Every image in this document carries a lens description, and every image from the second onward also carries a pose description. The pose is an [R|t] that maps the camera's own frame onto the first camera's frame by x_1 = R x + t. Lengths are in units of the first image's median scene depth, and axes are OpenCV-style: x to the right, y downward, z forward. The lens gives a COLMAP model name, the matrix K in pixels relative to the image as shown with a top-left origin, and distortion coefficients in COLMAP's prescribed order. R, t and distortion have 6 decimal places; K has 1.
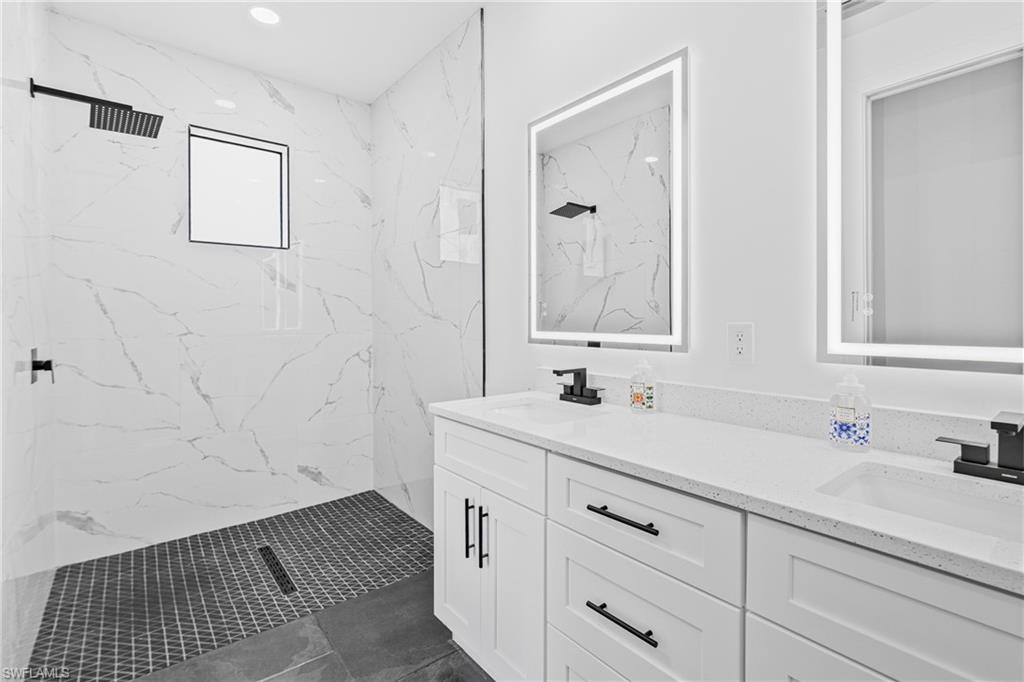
lens RADIAL K [[480.5, 0, 512.0], [0, 480.5, 341.0], [0, 0, 1]] dist [-0.011814, 0.000434]
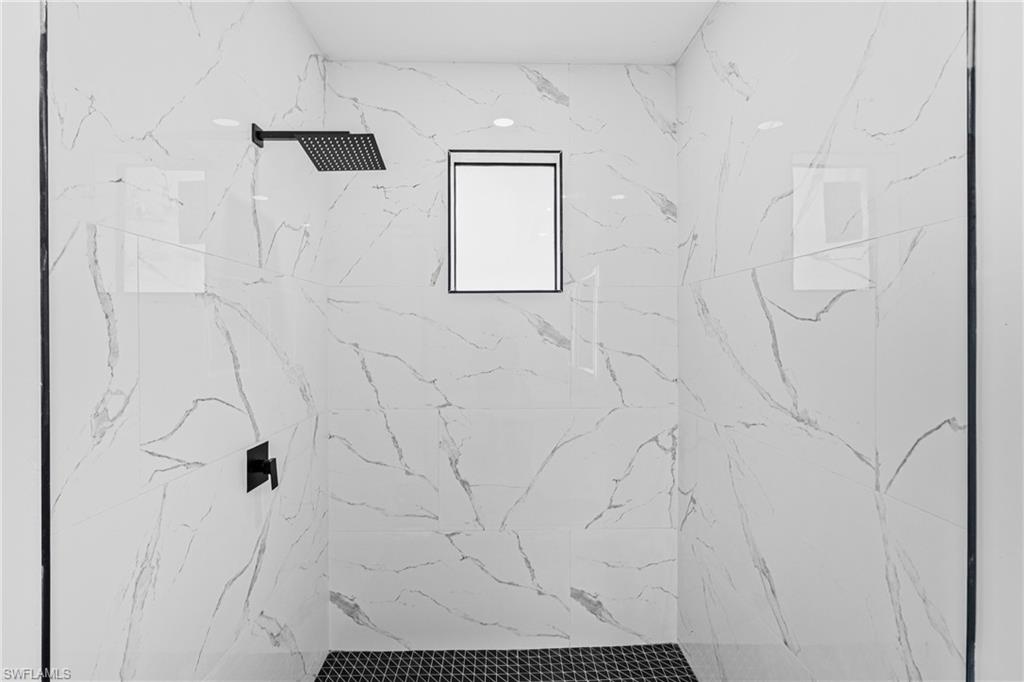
lens RADIAL K [[480.5, 0, 512.0], [0, 480.5, 341.0], [0, 0, 1]] dist [-0.011814, 0.000434]
pose [[0.806673, -0.001442, -0.590996, -0.100440], [-0.015960, 0.999579, -0.024223, -0.104511], [0.590783, 0.028972, 0.806310, 0.391919]]
